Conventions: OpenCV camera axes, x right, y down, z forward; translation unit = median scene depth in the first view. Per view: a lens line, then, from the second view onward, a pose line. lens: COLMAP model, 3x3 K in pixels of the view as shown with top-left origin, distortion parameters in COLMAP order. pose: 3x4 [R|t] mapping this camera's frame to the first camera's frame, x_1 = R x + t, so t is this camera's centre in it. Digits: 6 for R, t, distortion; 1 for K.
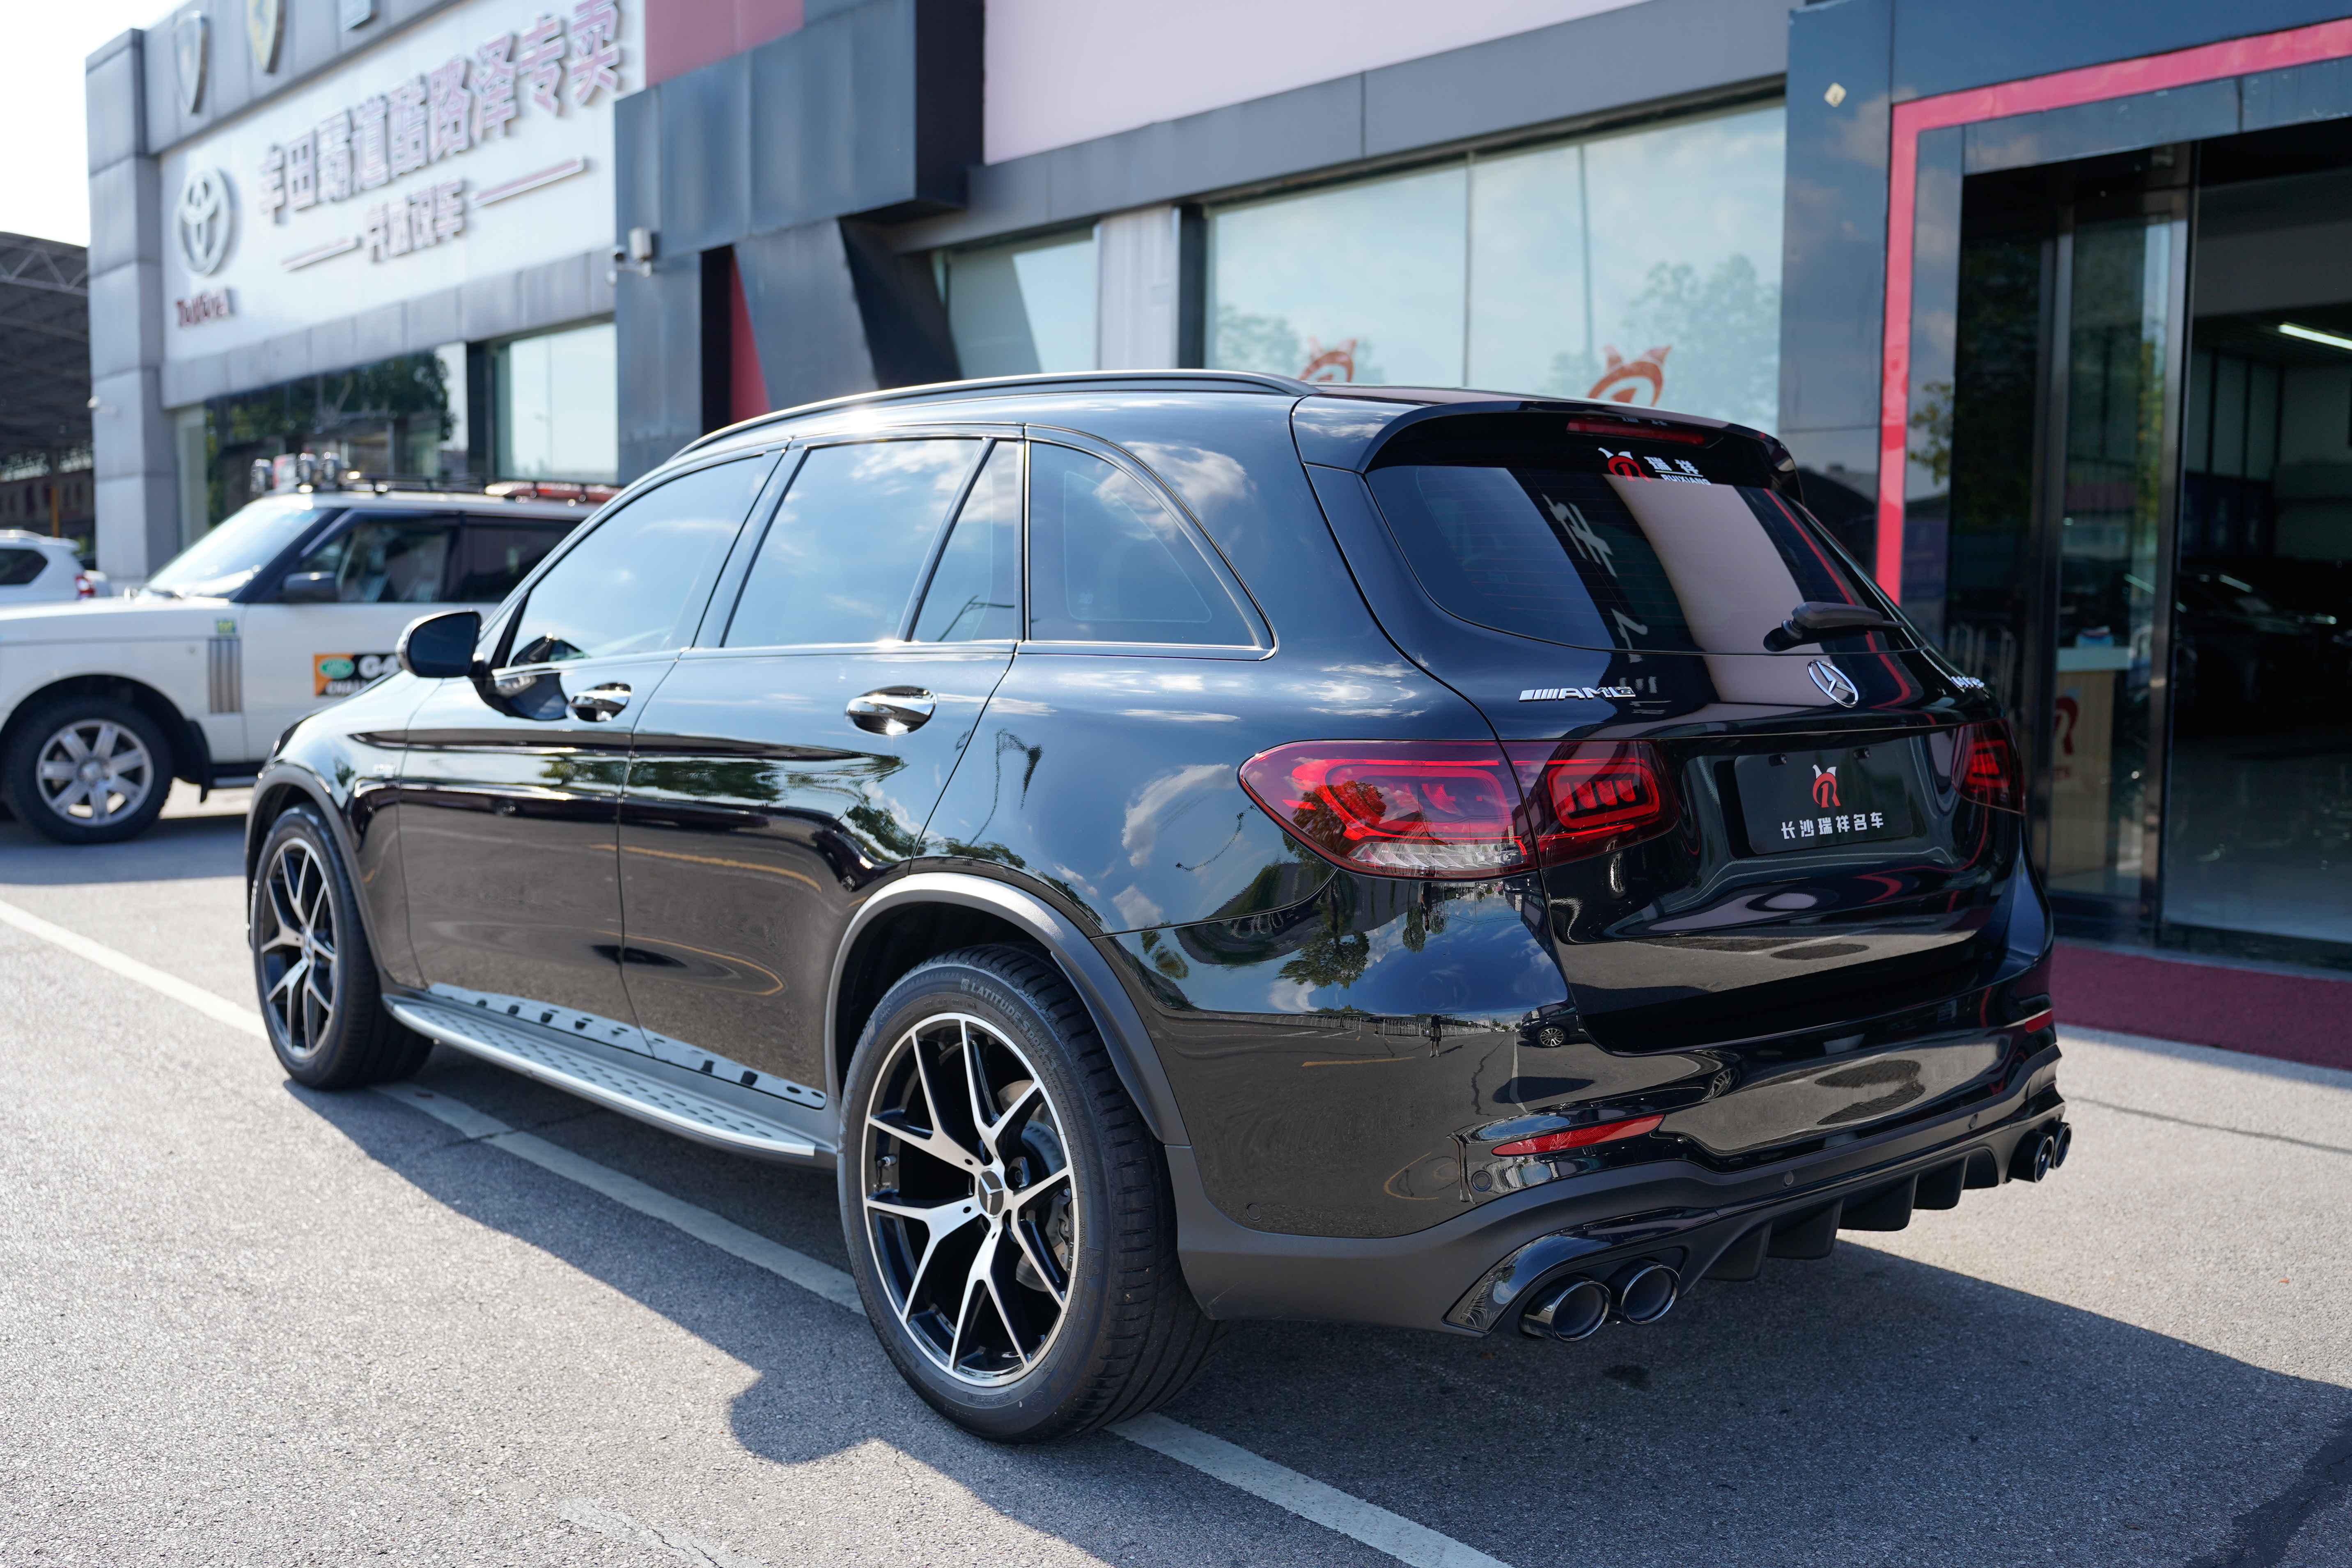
lens RADIAL K [[2065.8, 0, 1168.2], [0, 2065.8, 778.0], [0, 0, 1]] dist [0.010186, -0.009182]
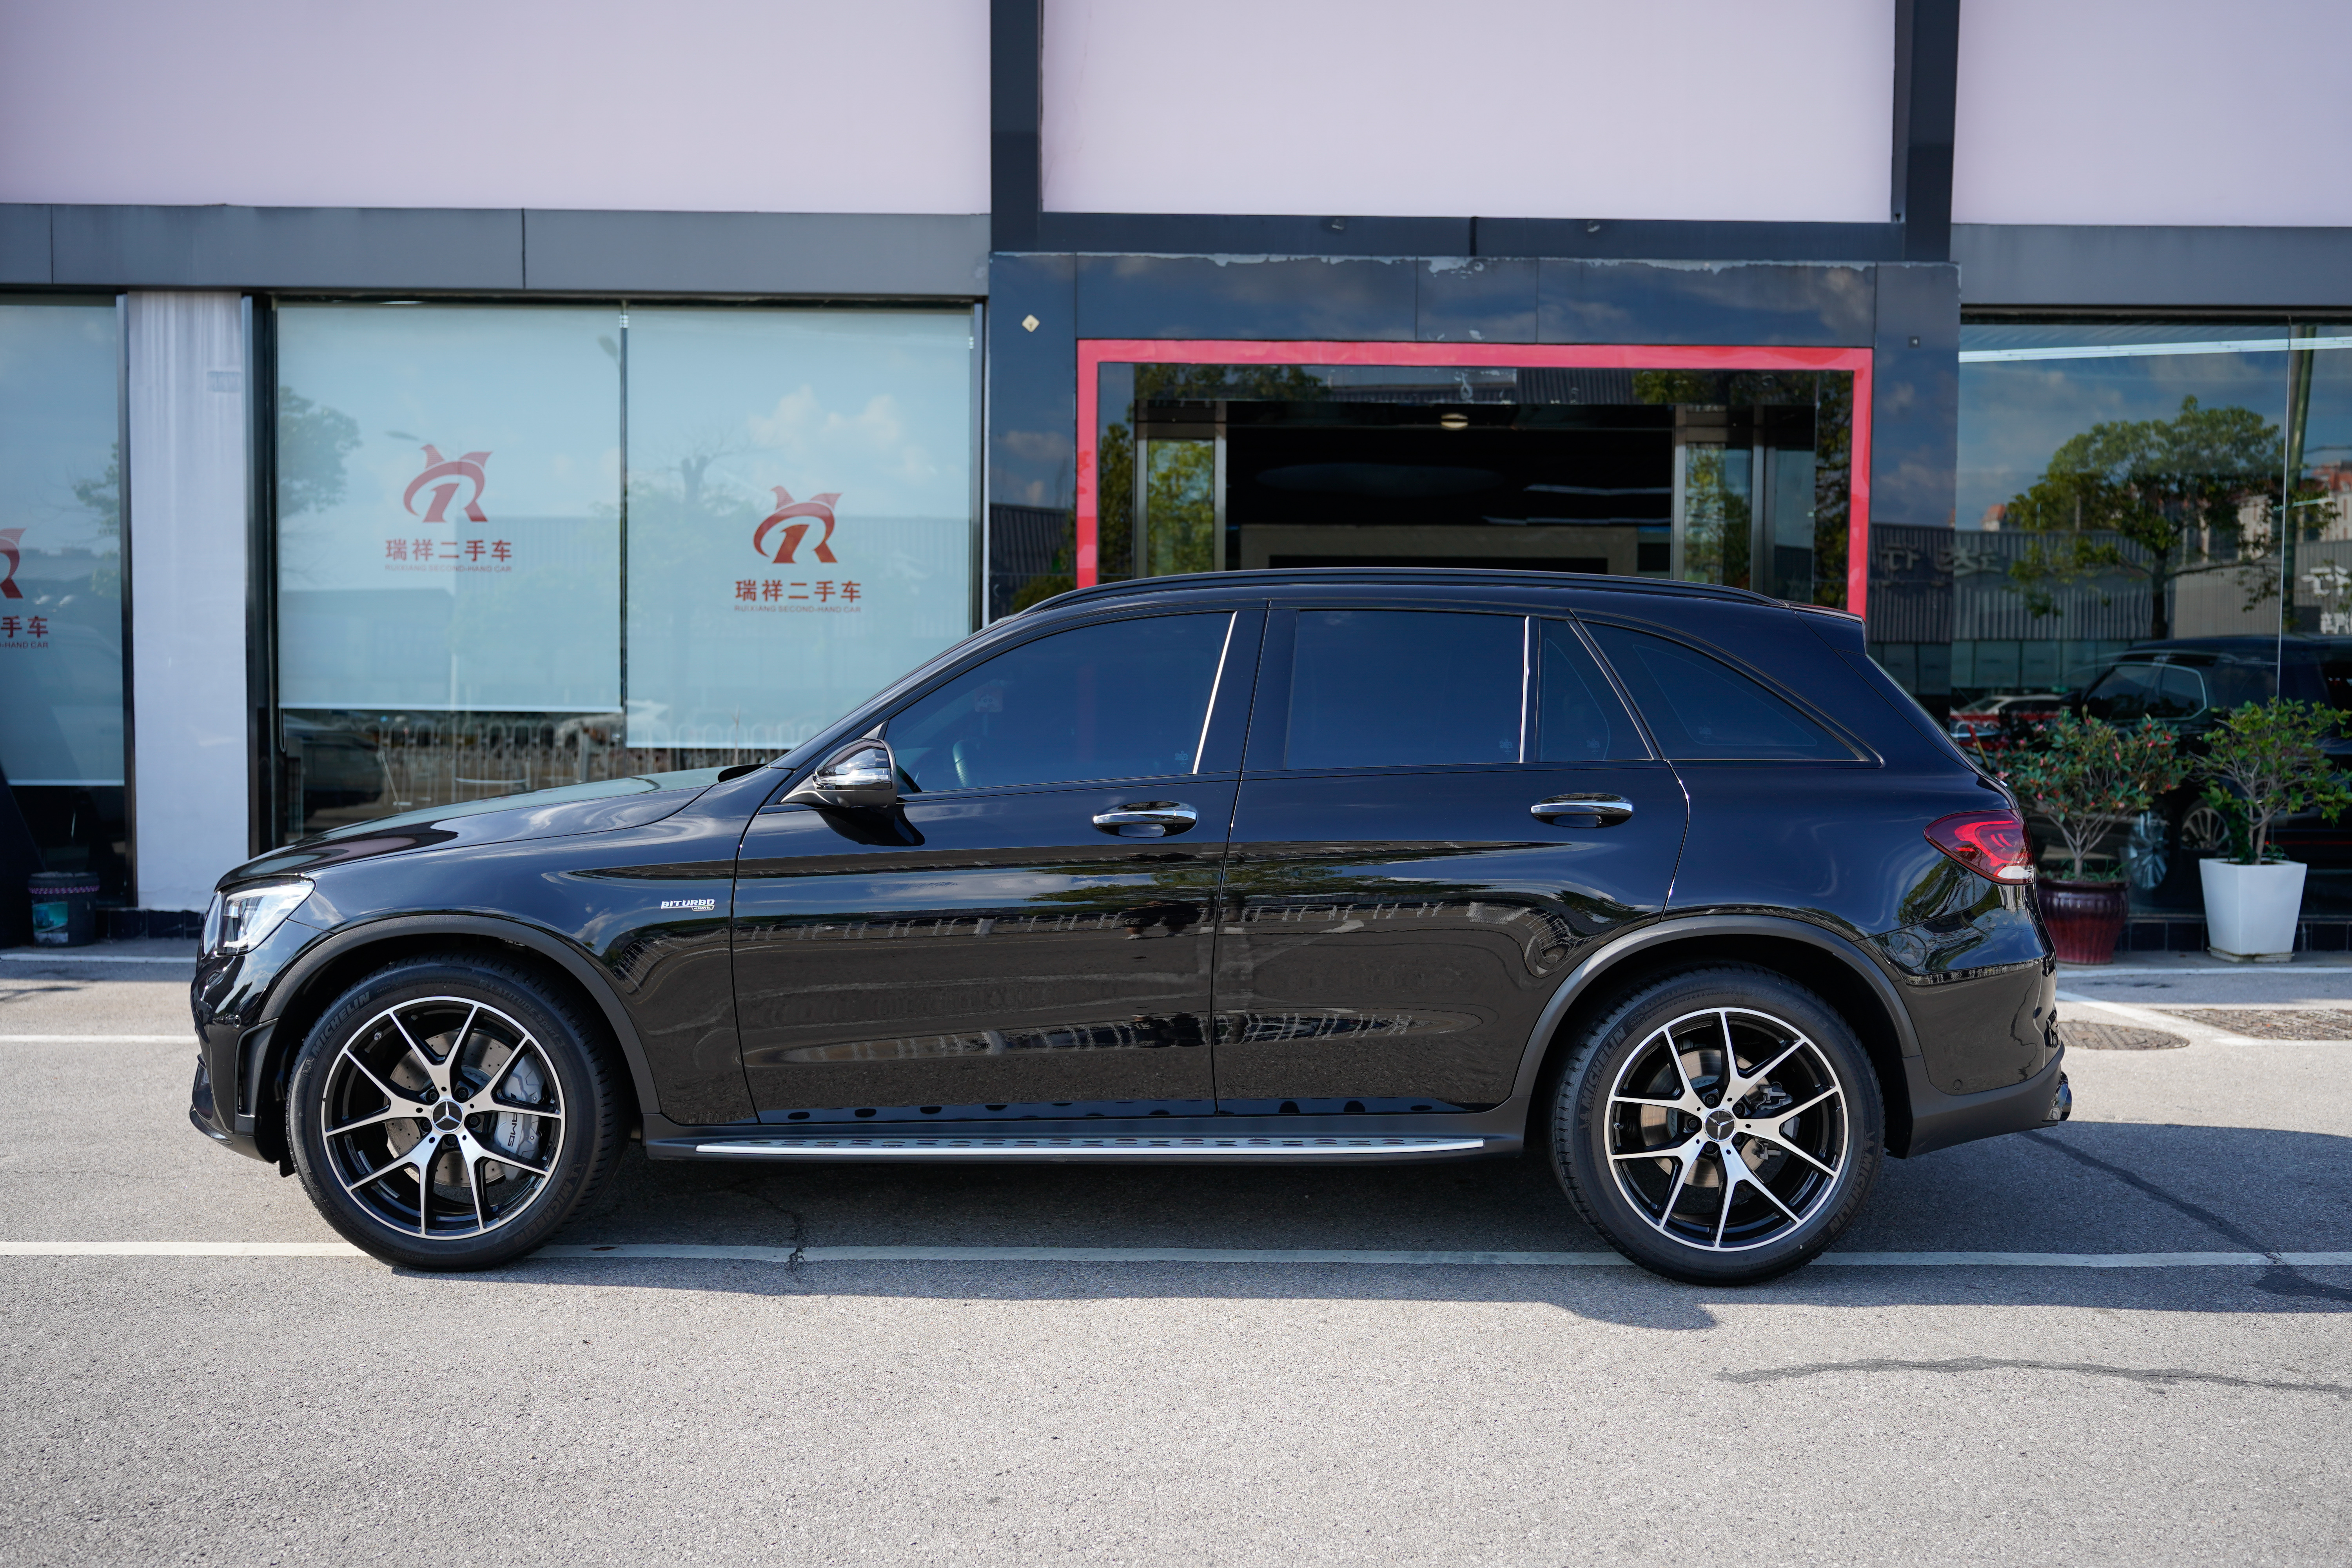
lens RADIAL K [[1890.5, 0, 1177.3], [0, 1890.5, 774.8], [0, 0, 1]] dist [-0.007356, 0.007073]
pose [[0.665128, -0.034104, 0.745950, -1.106831], [0.059962, 0.998170, -0.007830, -0.055484], [-0.744318, 0.049937, 0.665956, 0.289510]]
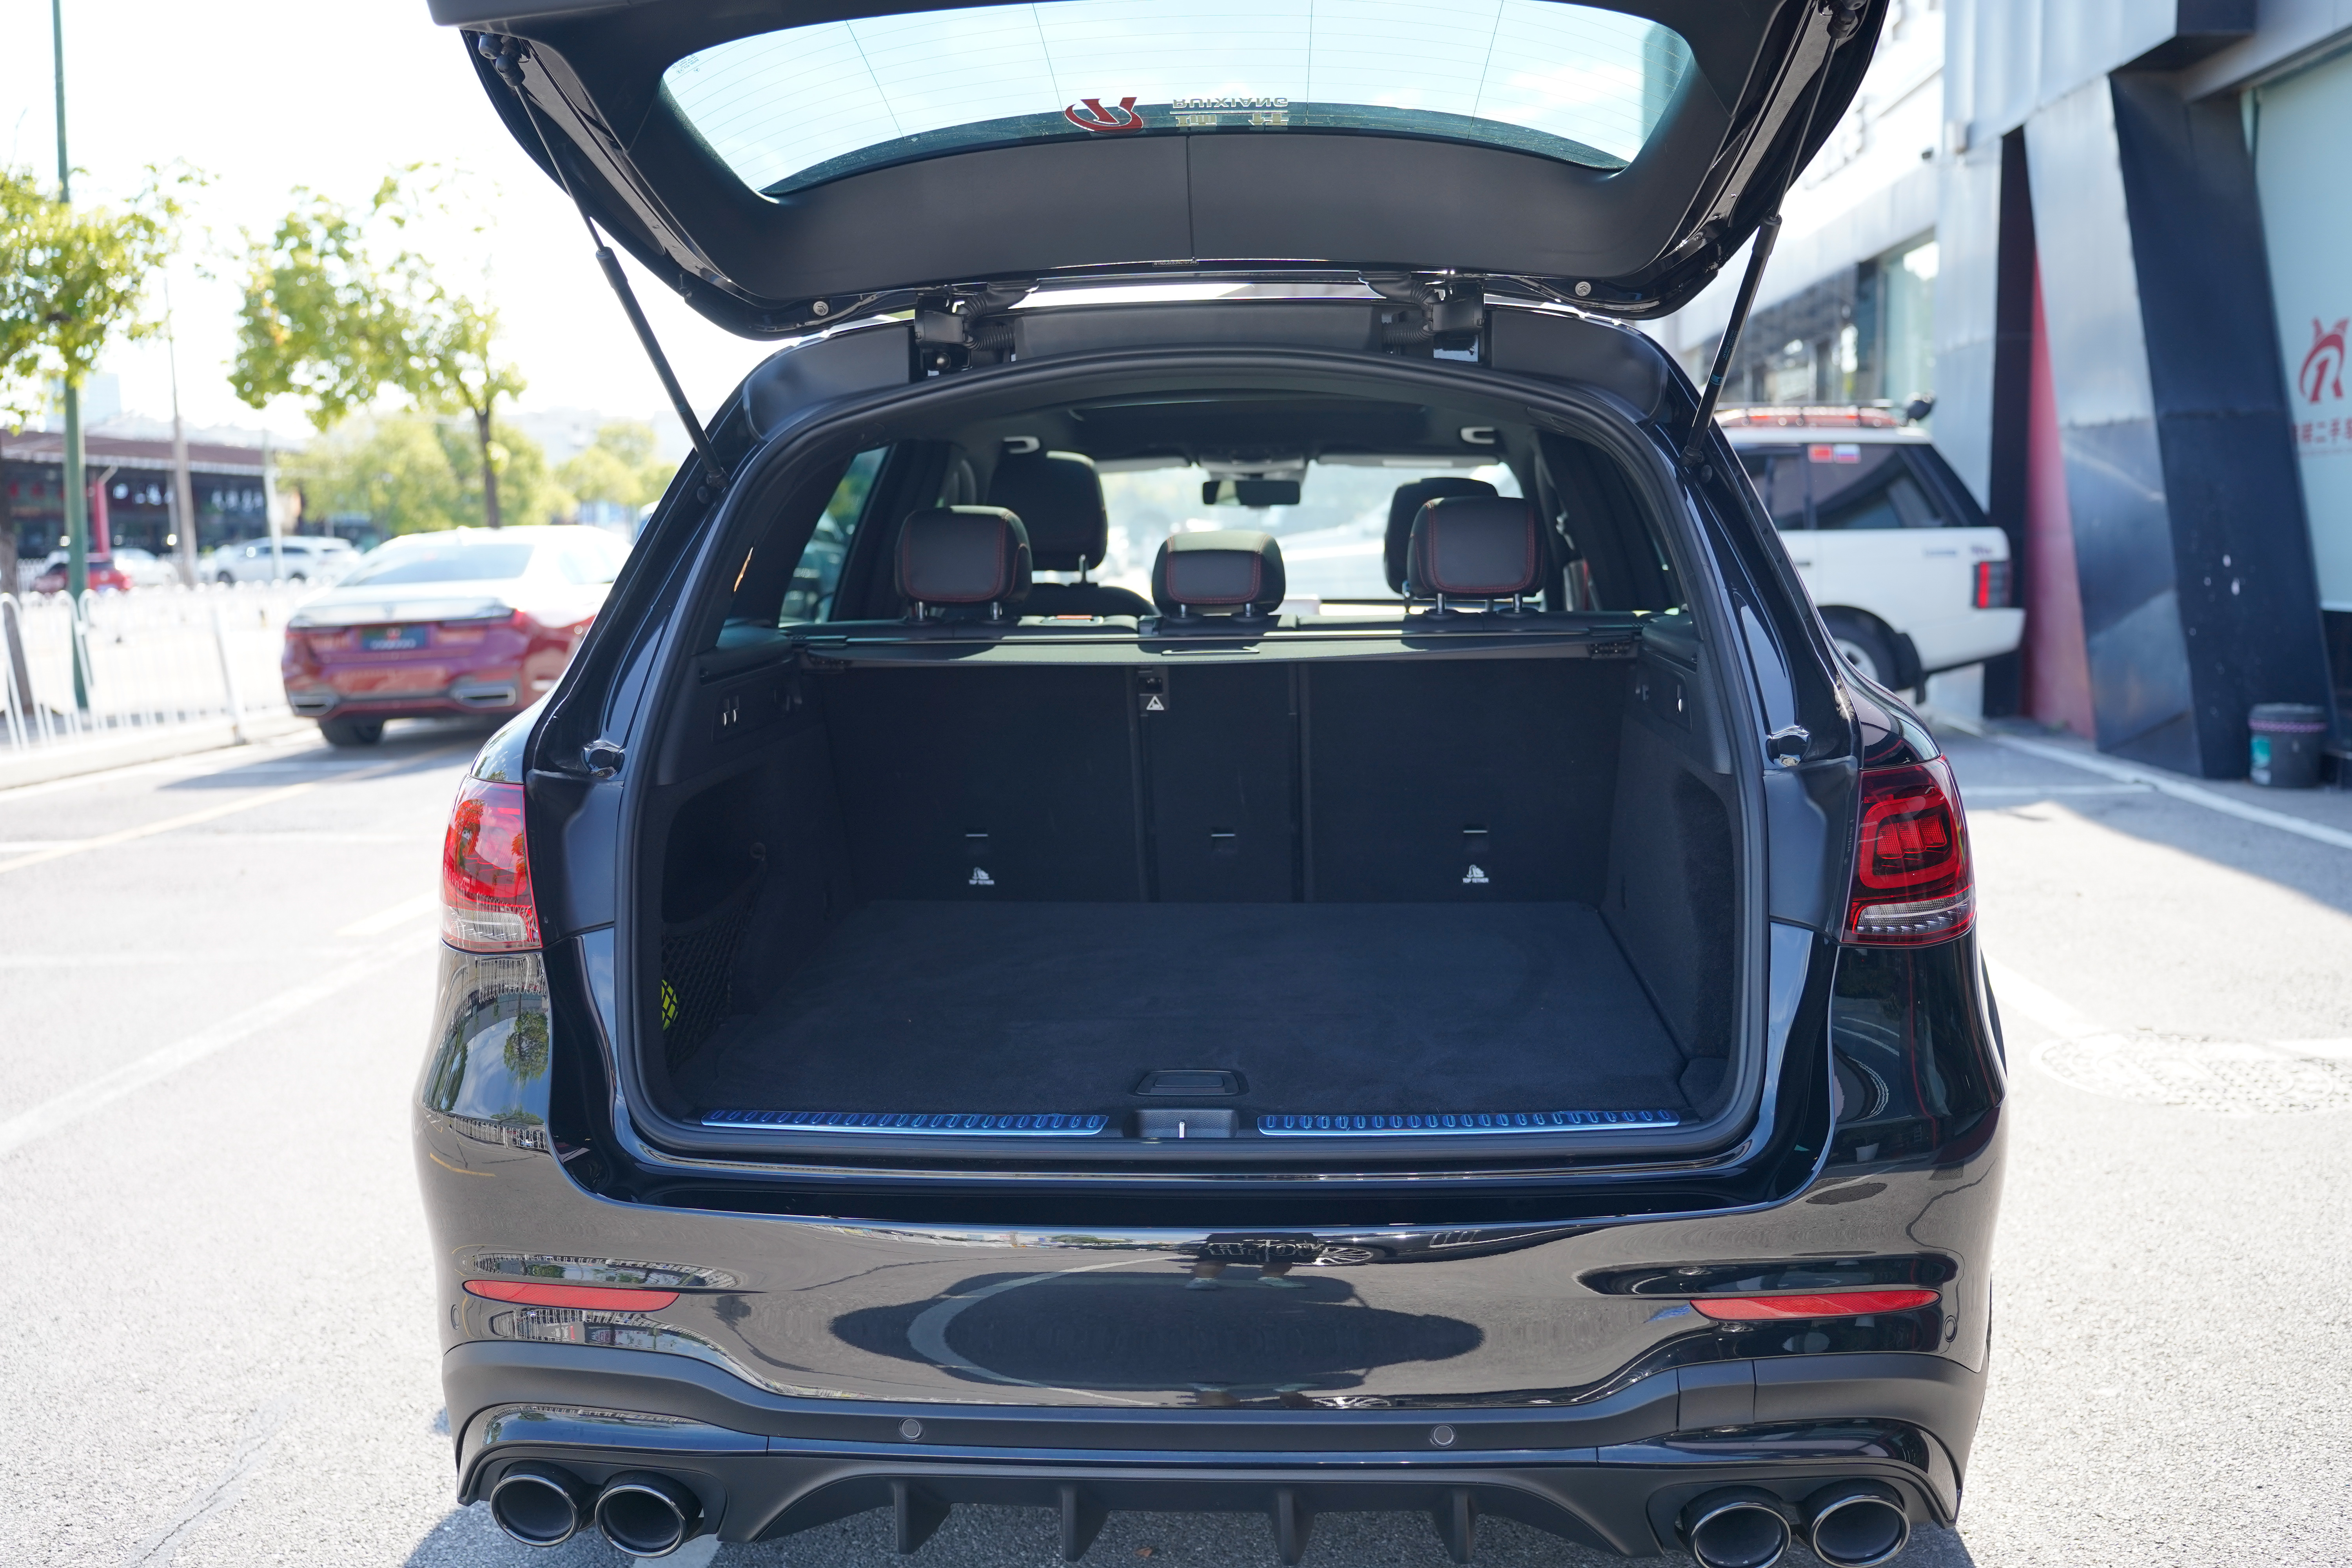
lens RADIAL K [[1987.2, 0, 1173.0], [0, 1987.2, 787.9], [0, 0, 1]] dist [0.007764, 0.003624]
pose [[0.696798, 0.065282, -0.714291, 0.604799], [-0.028007, 0.997566, 0.063850, -0.050856], [0.716721, -0.024485, 0.696930, 0.438413]]
